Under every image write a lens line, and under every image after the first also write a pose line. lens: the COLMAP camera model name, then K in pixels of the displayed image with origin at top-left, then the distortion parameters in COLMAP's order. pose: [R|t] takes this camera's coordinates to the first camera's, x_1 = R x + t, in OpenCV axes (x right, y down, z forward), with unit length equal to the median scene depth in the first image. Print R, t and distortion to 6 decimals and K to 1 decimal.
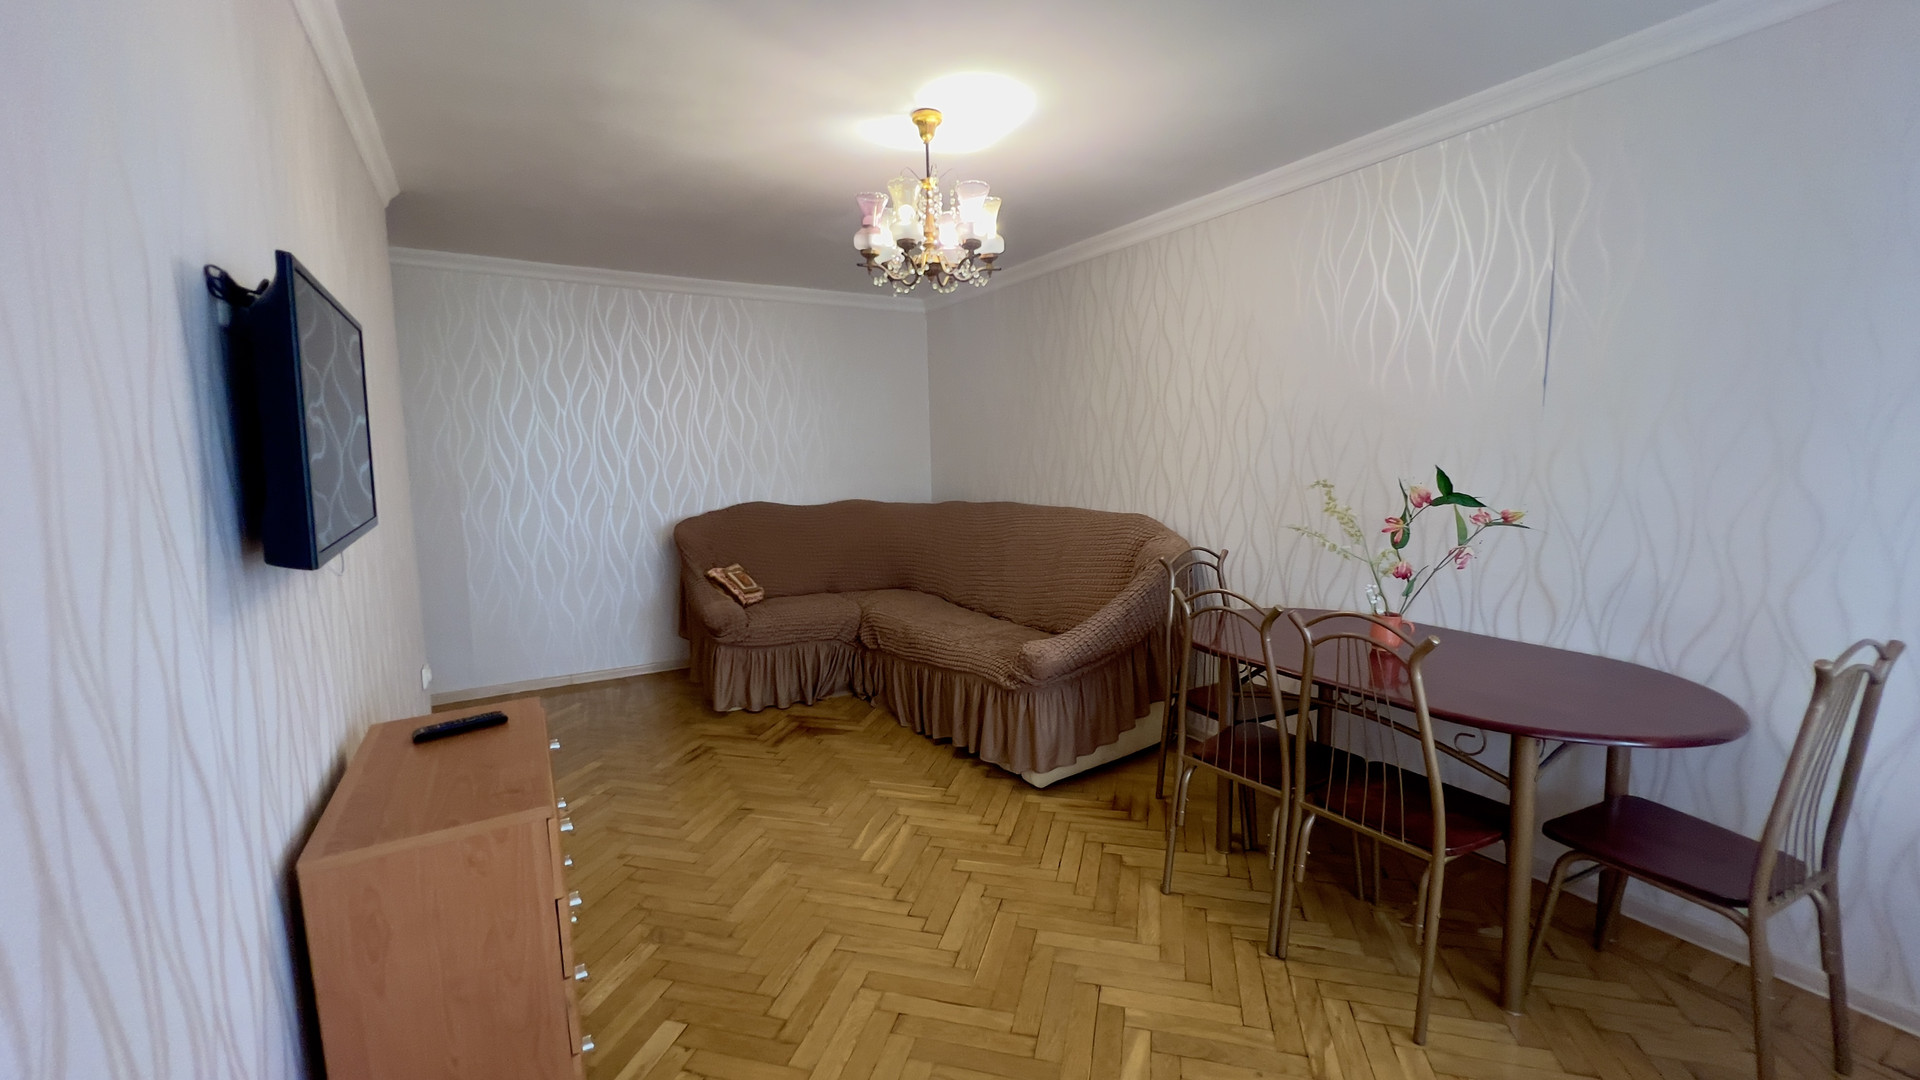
lens RADIAL K [[768.3, 0, 956.3], [0, 768.3, 543.9], [0, 0, 1]] dist [-0.000653, 0.000296]
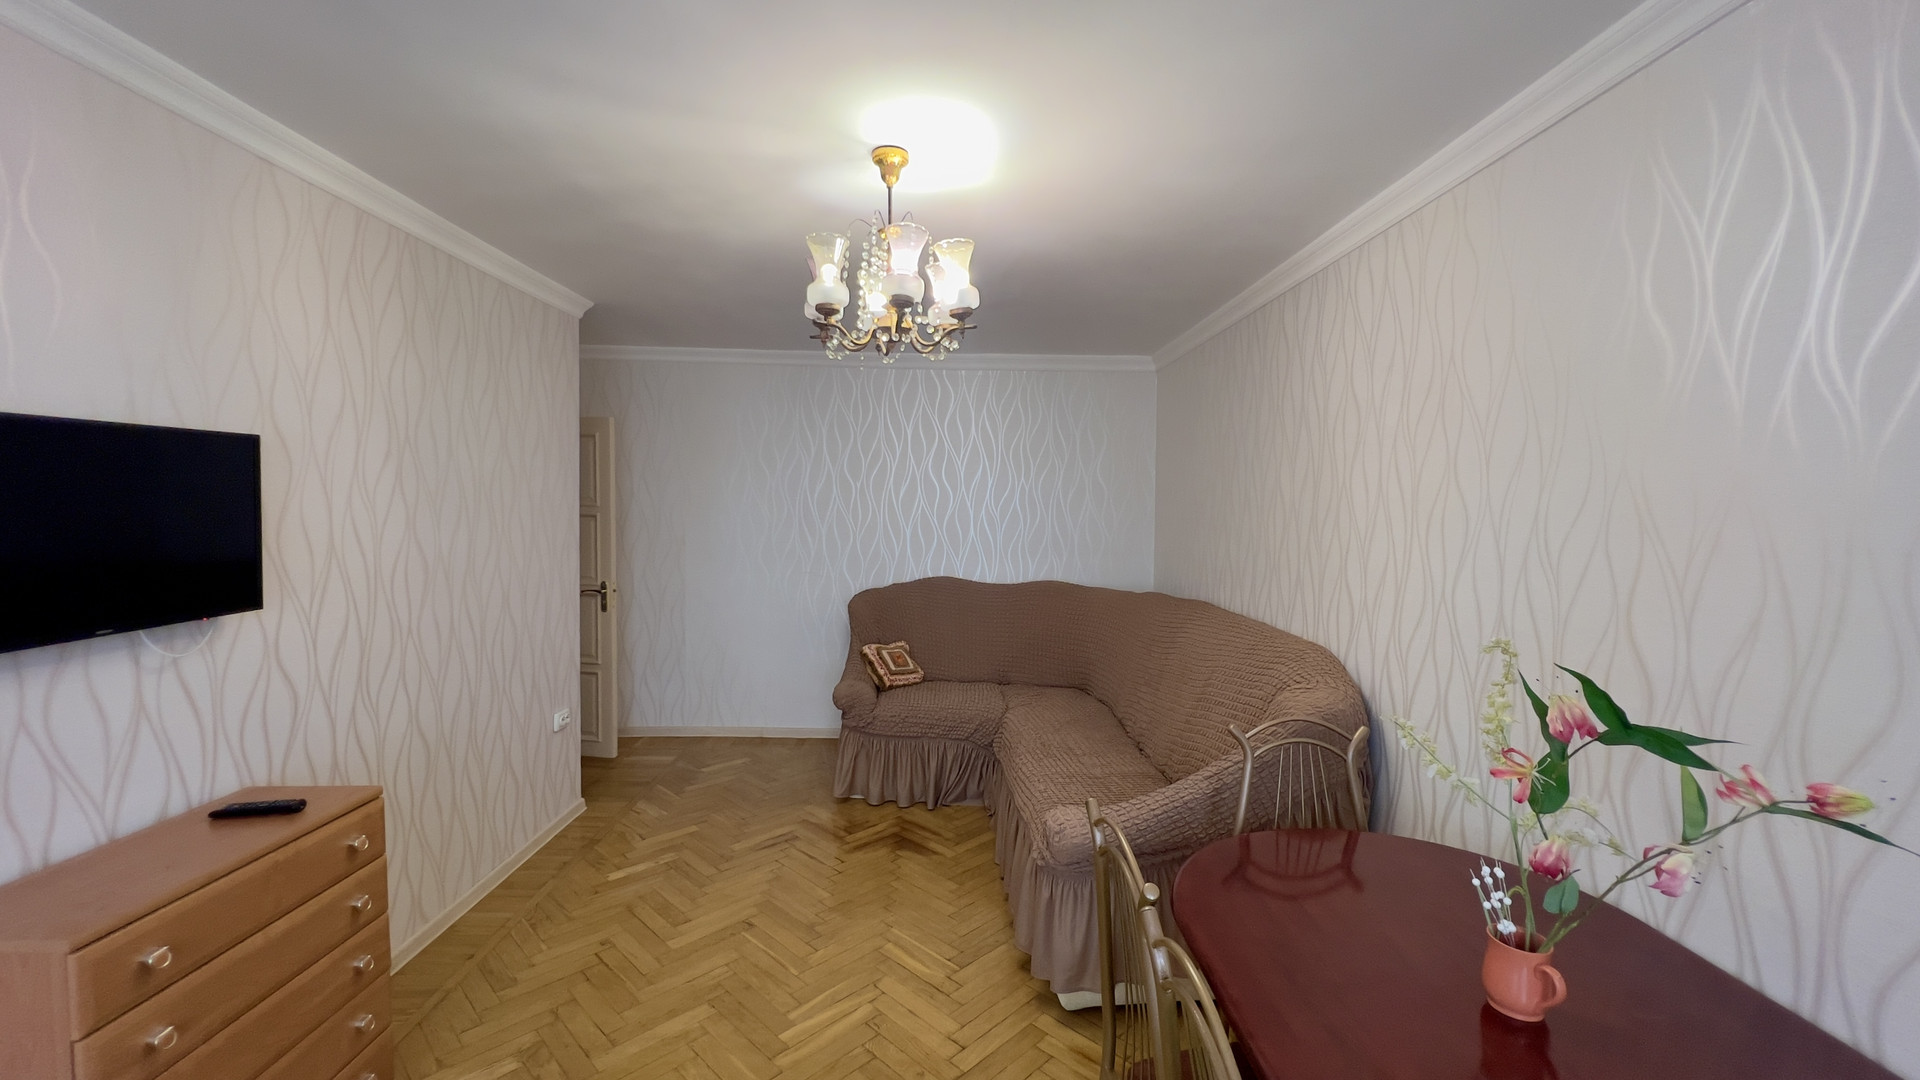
lens RADIAL K [[768.3, 0, 956.3], [0, 768.3, 543.9], [0, 0, 1]] dist [-0.000653, 0.000296]
pose [[0.867612, 0.051970, -0.494518, 0.302828], [-0.086245, 0.995177, -0.046729, -0.069816], [0.489705, 0.083193, 0.867910, 0.230770]]
